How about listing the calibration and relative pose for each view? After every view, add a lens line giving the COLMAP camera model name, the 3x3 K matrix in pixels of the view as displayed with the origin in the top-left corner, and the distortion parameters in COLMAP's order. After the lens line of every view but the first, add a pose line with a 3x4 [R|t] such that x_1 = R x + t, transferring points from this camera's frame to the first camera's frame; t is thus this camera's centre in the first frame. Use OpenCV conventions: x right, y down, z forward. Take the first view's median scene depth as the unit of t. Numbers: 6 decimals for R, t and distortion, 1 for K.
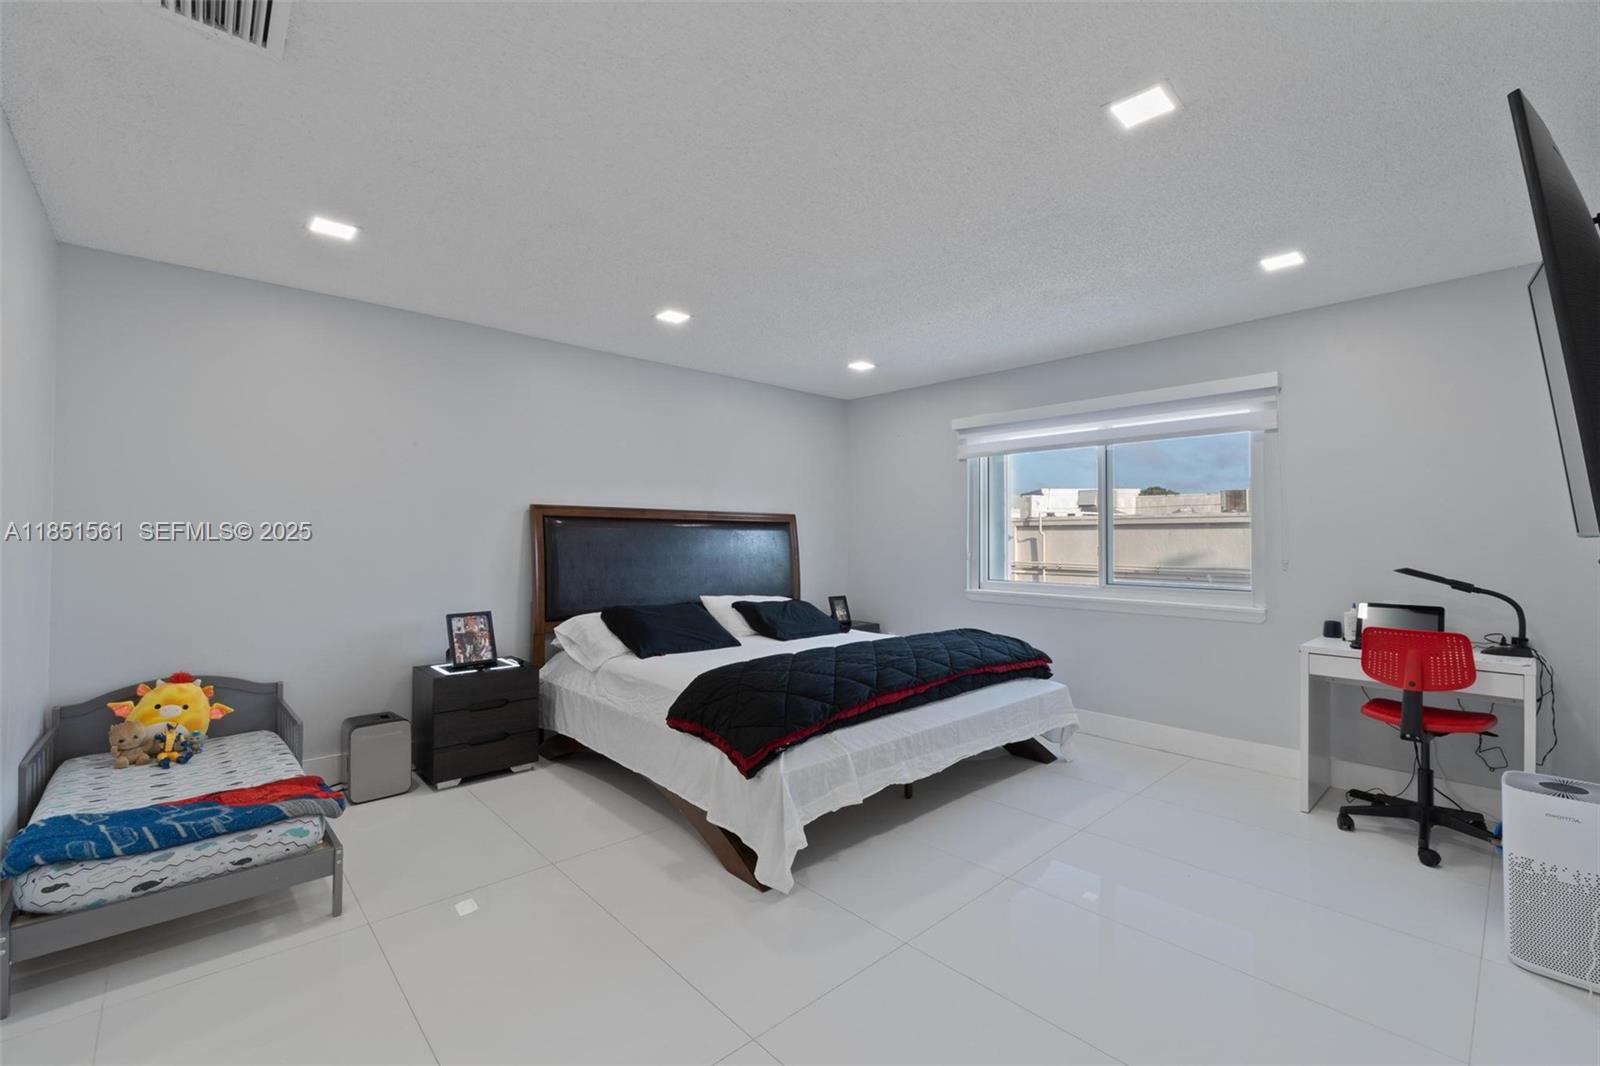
lens RADIAL K [[685.0, 0, 800.3], [0, 685.0, 536.6], [0, 0, 1]] dist [-0.004151, -0.000545]
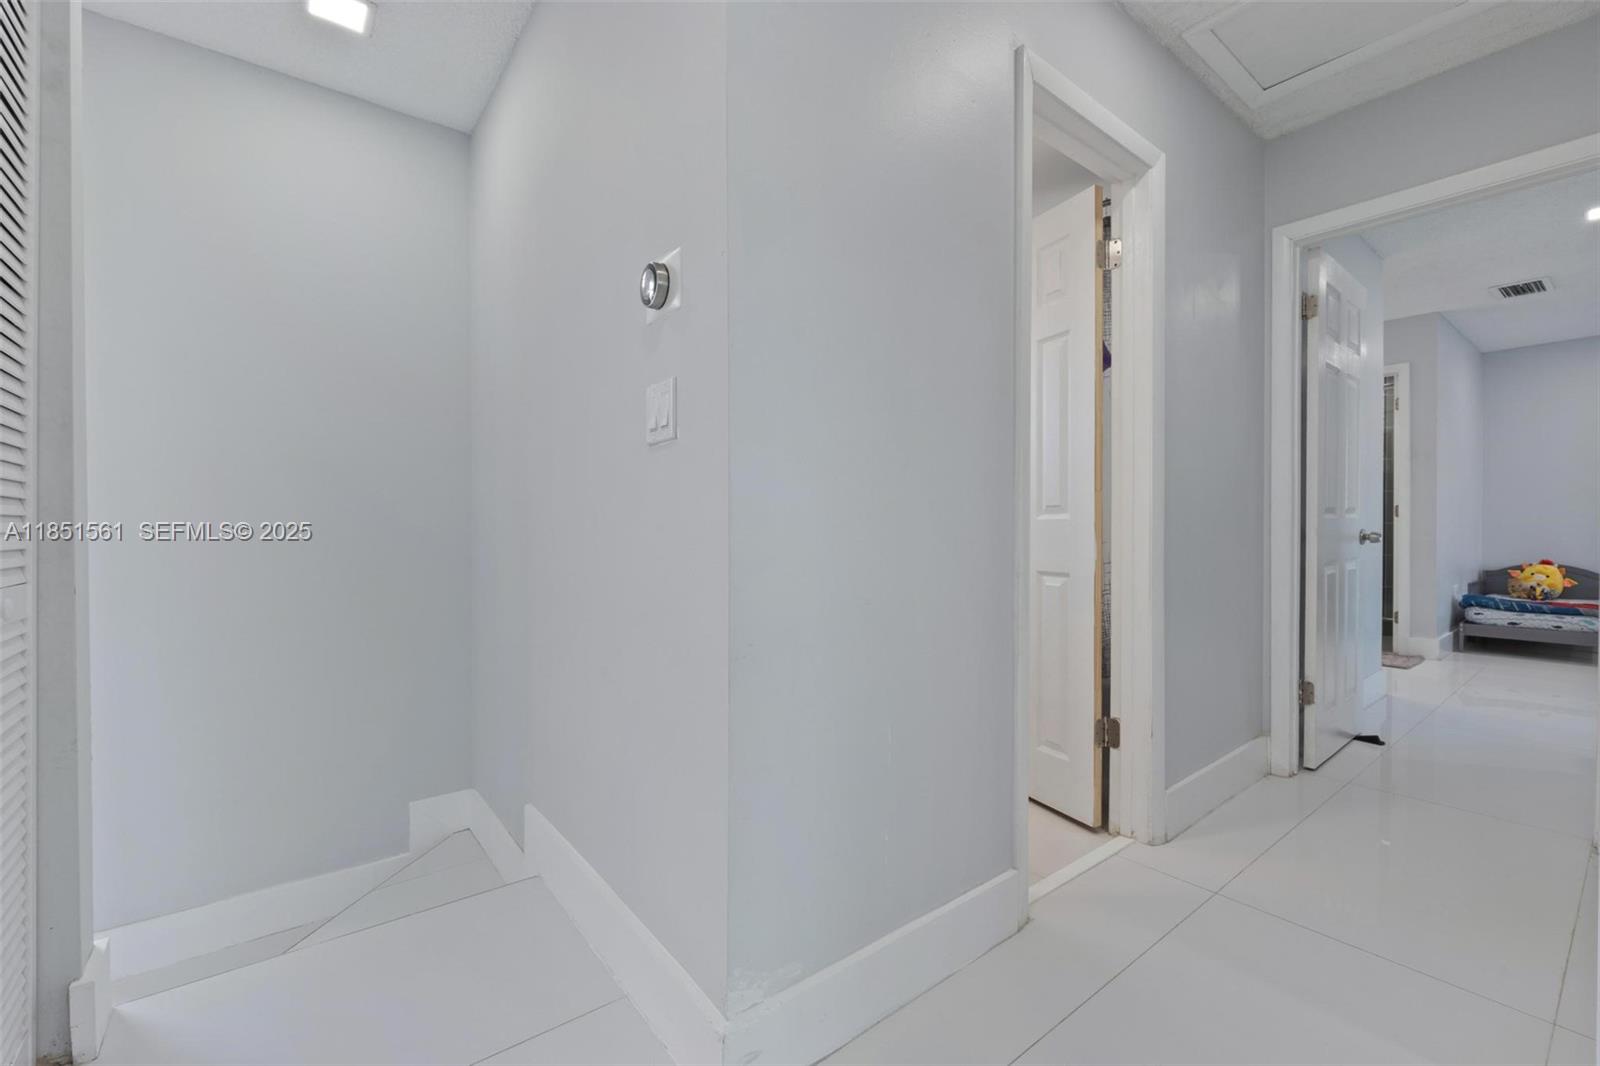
lens RADIAL K [[666.3, 0, 798.0], [0, 666.3, 524.6], [0, 0, 1]] dist [-0.000135, 0.000057]
pose [[-0.080495, 0.006542, -0.996734, 1.223141], [0.004829, 0.999969, 0.006173, 0.077883], [0.996743, -0.004316, -0.080524, -1.032041]]
